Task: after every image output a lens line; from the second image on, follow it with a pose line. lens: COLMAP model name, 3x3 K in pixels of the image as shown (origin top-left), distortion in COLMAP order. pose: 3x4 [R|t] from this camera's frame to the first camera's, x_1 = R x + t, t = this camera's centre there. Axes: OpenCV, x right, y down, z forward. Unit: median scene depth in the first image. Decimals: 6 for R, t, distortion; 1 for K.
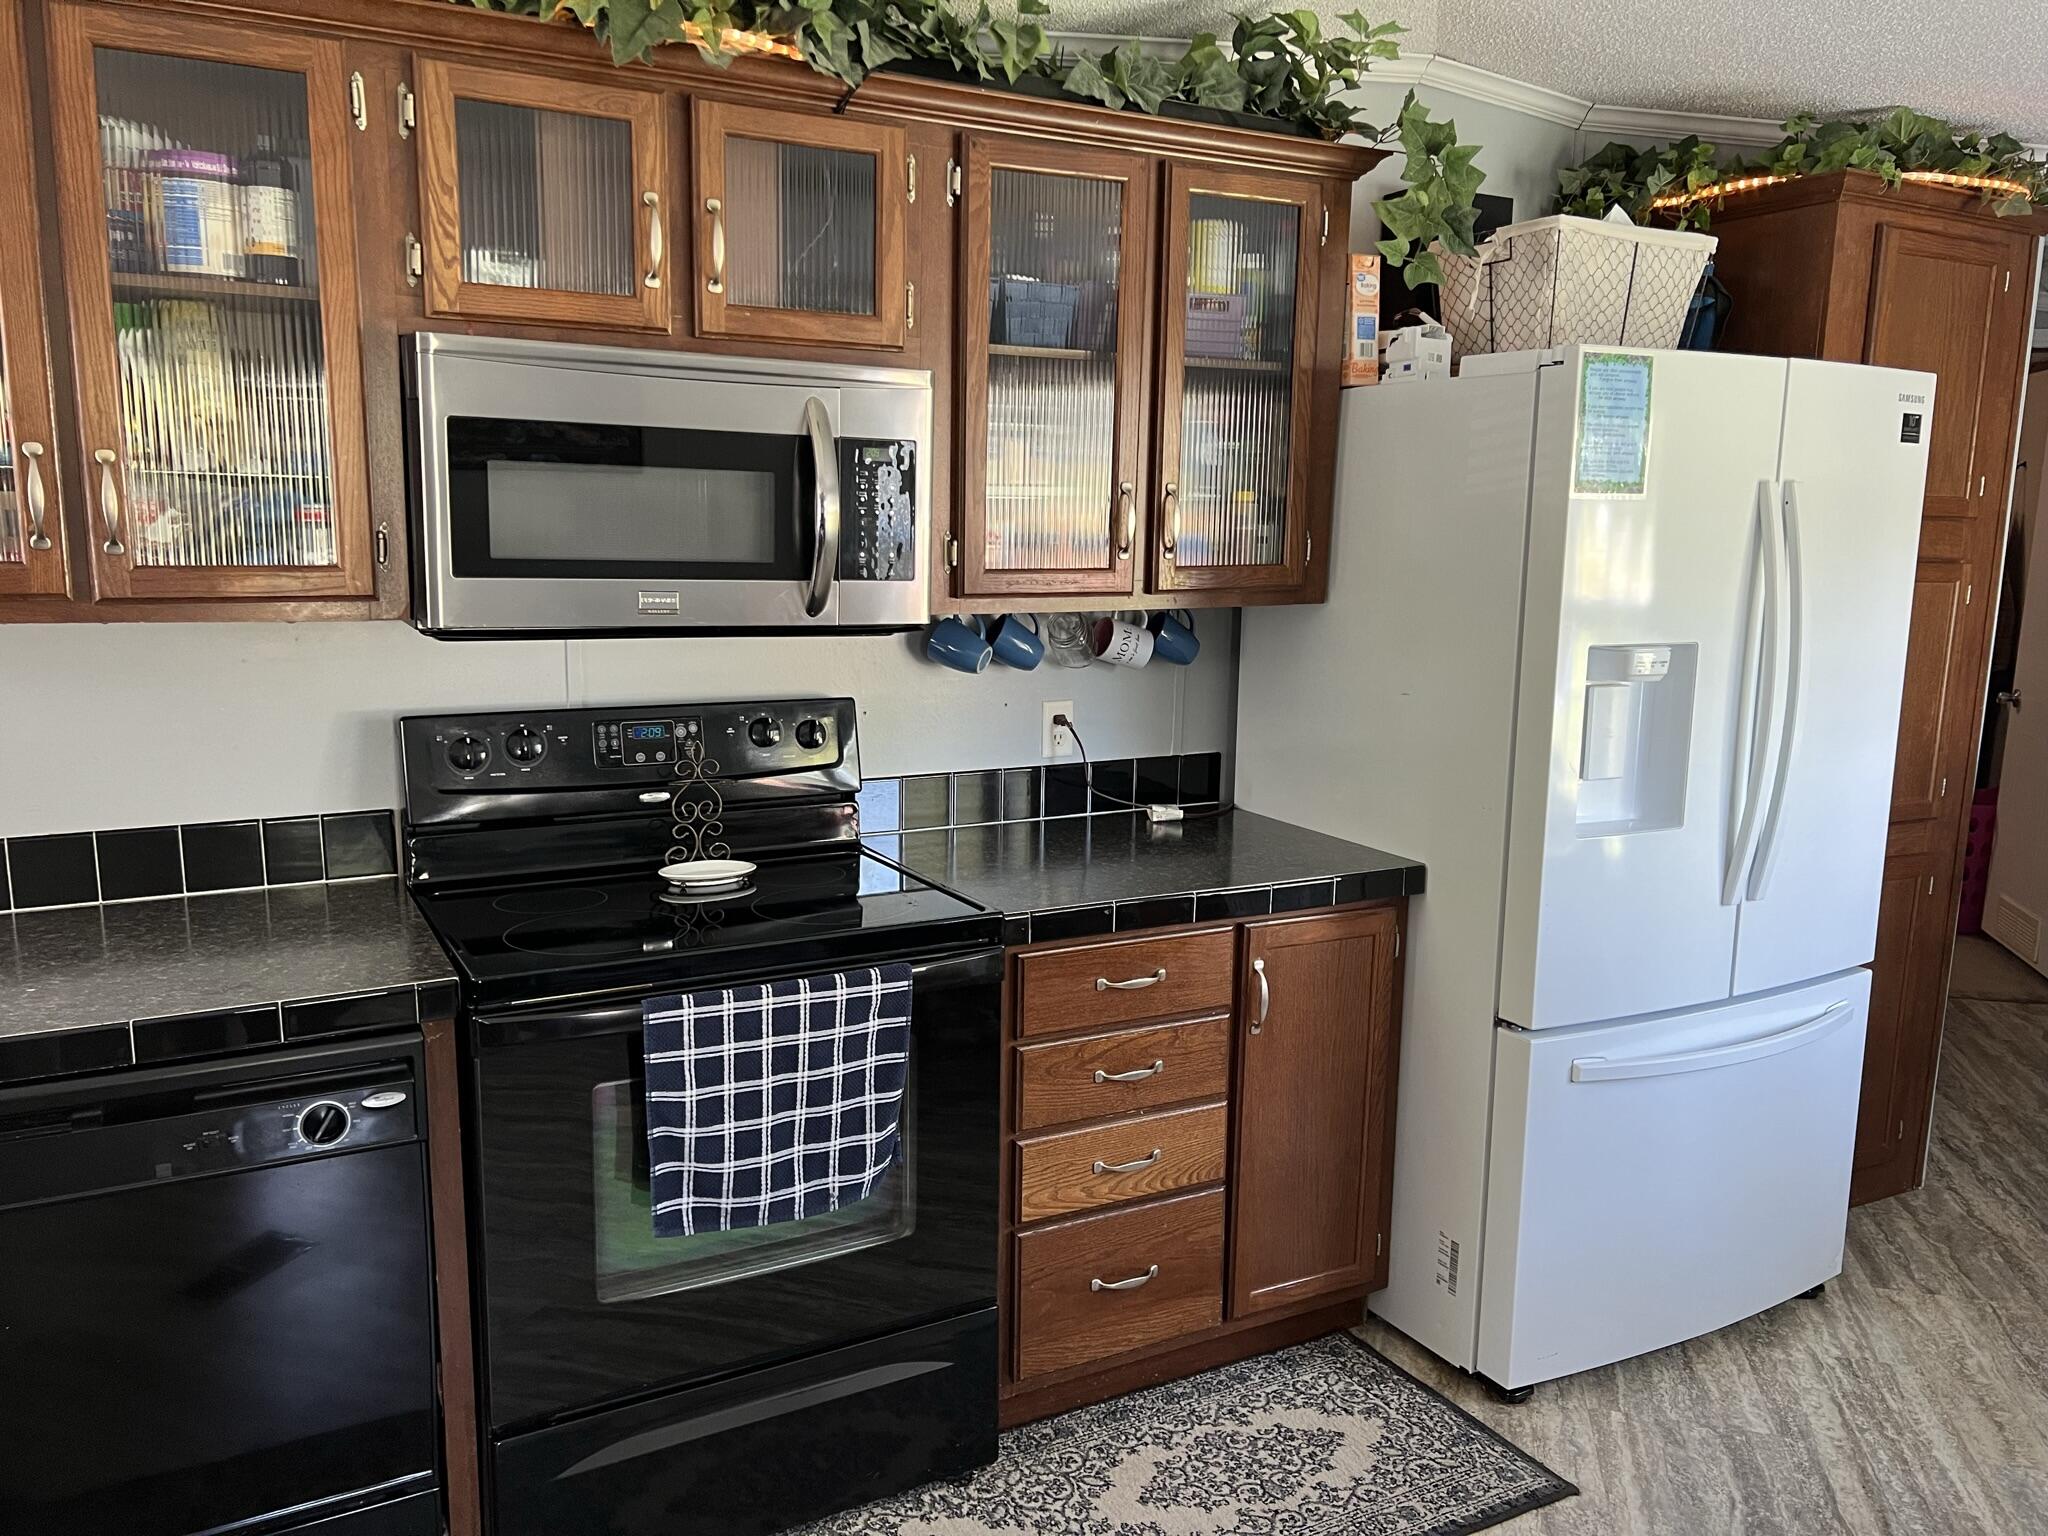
lens RADIAL K [[1339.6, 0, 997.8], [0, 1339.6, 713.9], [0, 0, 1]] dist [0.047354, -0.089257]
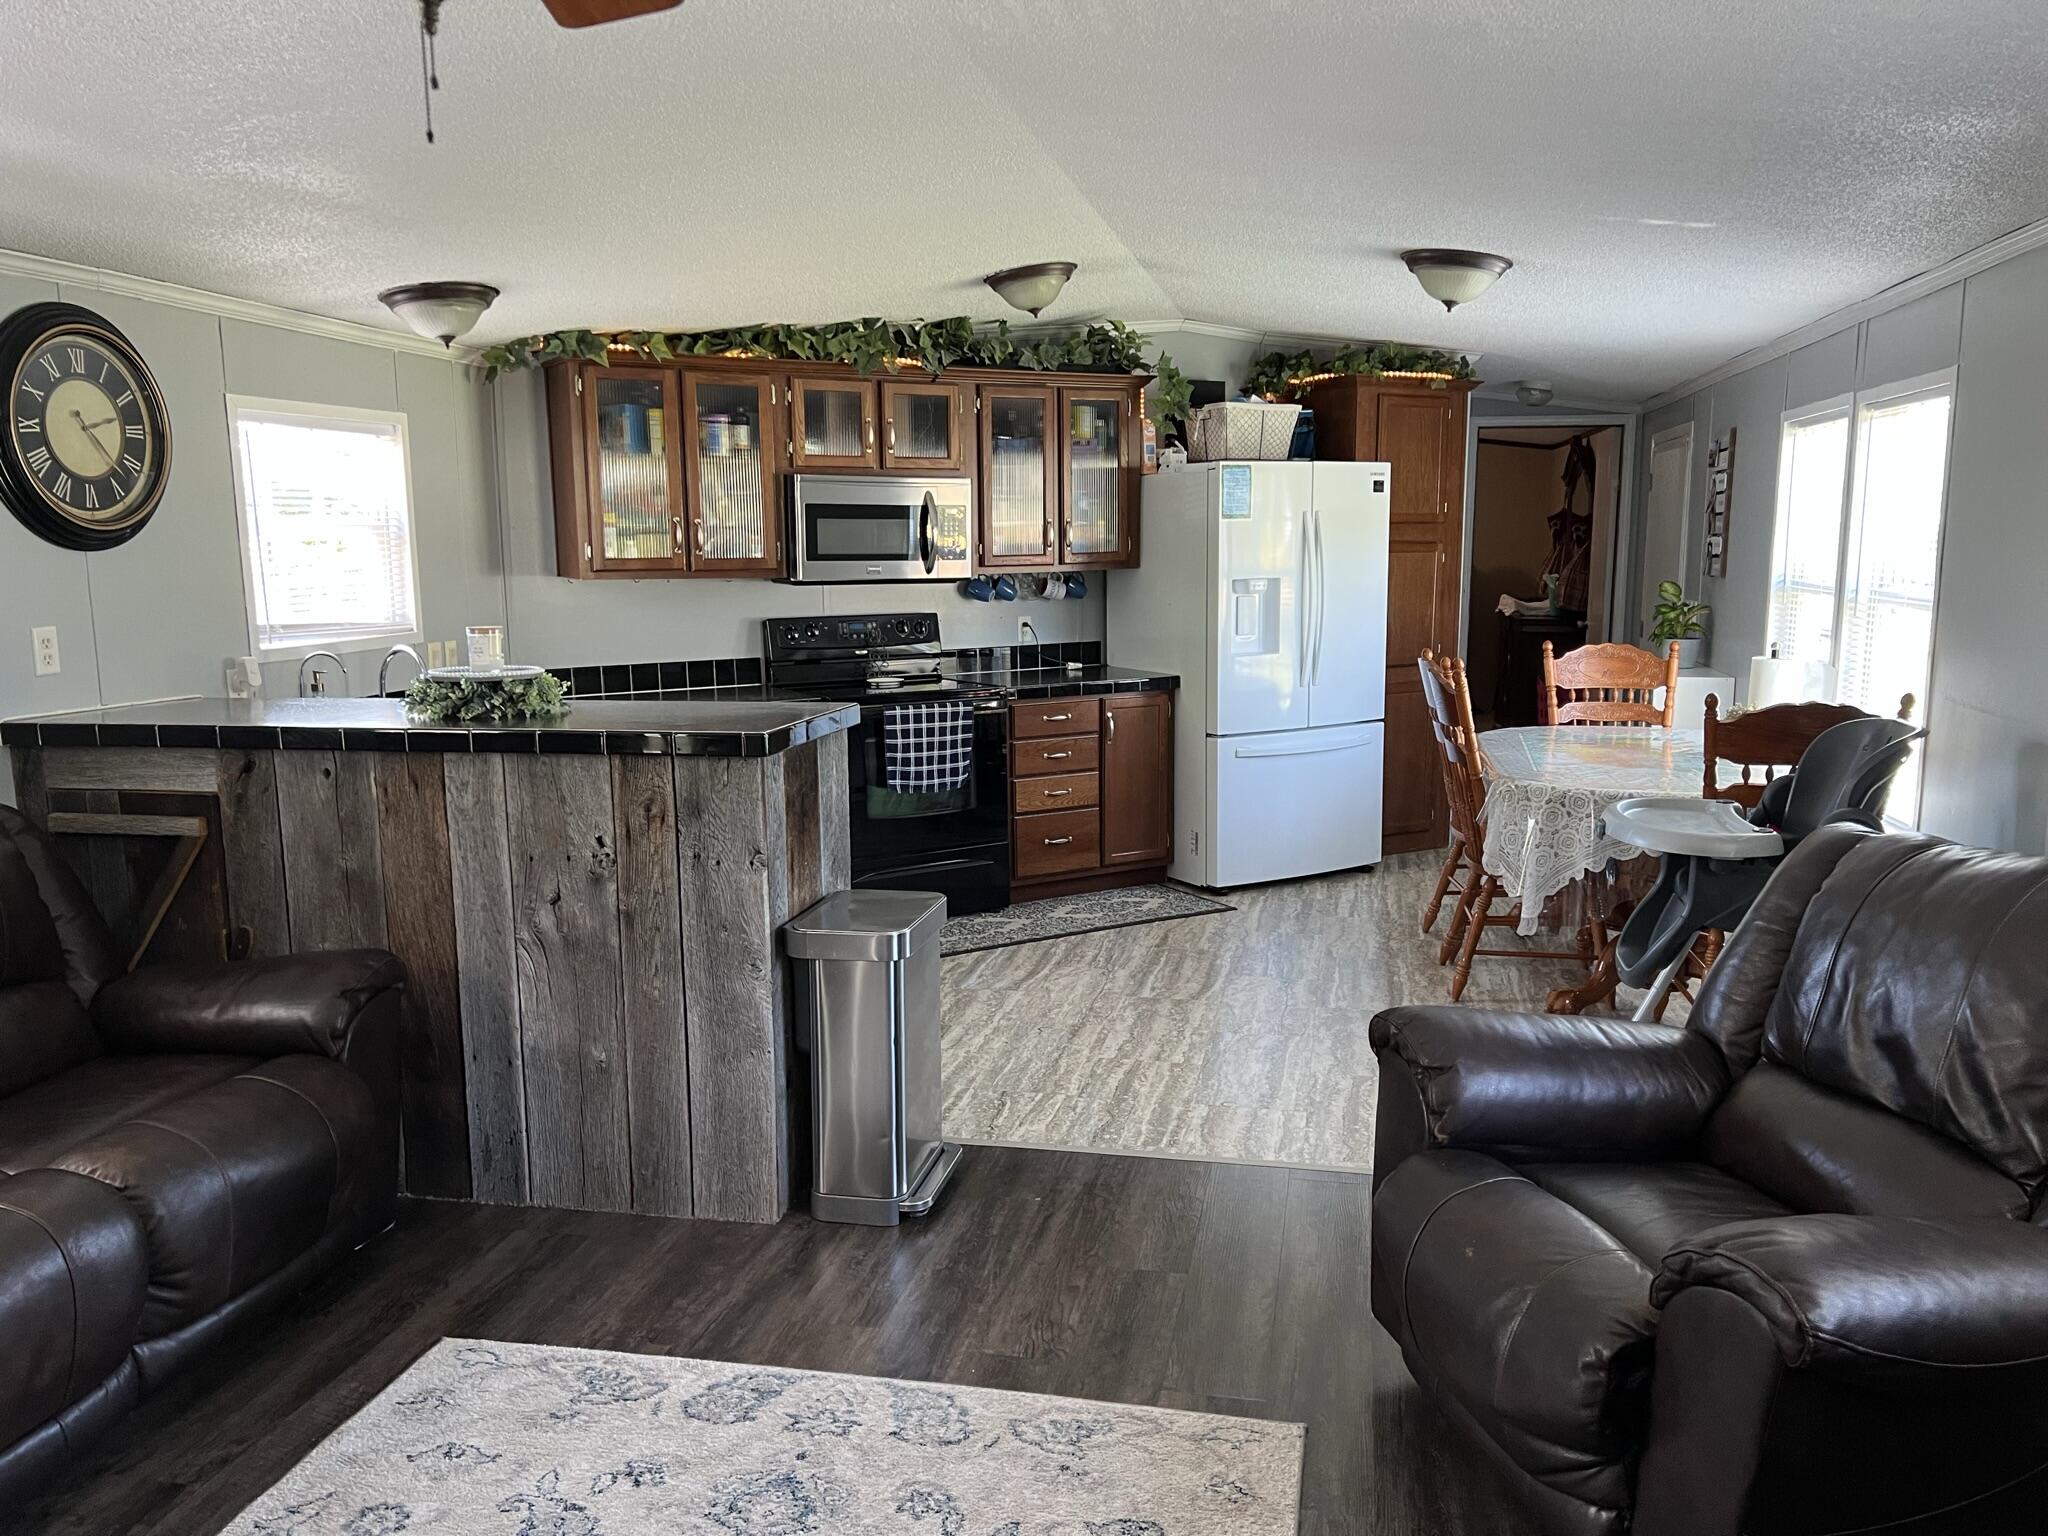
lens RADIAL K [[1548.4, 0, 1035.2], [0, 1548.4, 754.7], [0, 0, 1]] dist [0.046409, -0.047422]
pose [[0.998061, -0.032645, 0.053001, -0.091911], [0.032646, 0.999467, 0.000847, 0.249642], [-0.053000, 0.000885, 0.998594, -1.787222]]
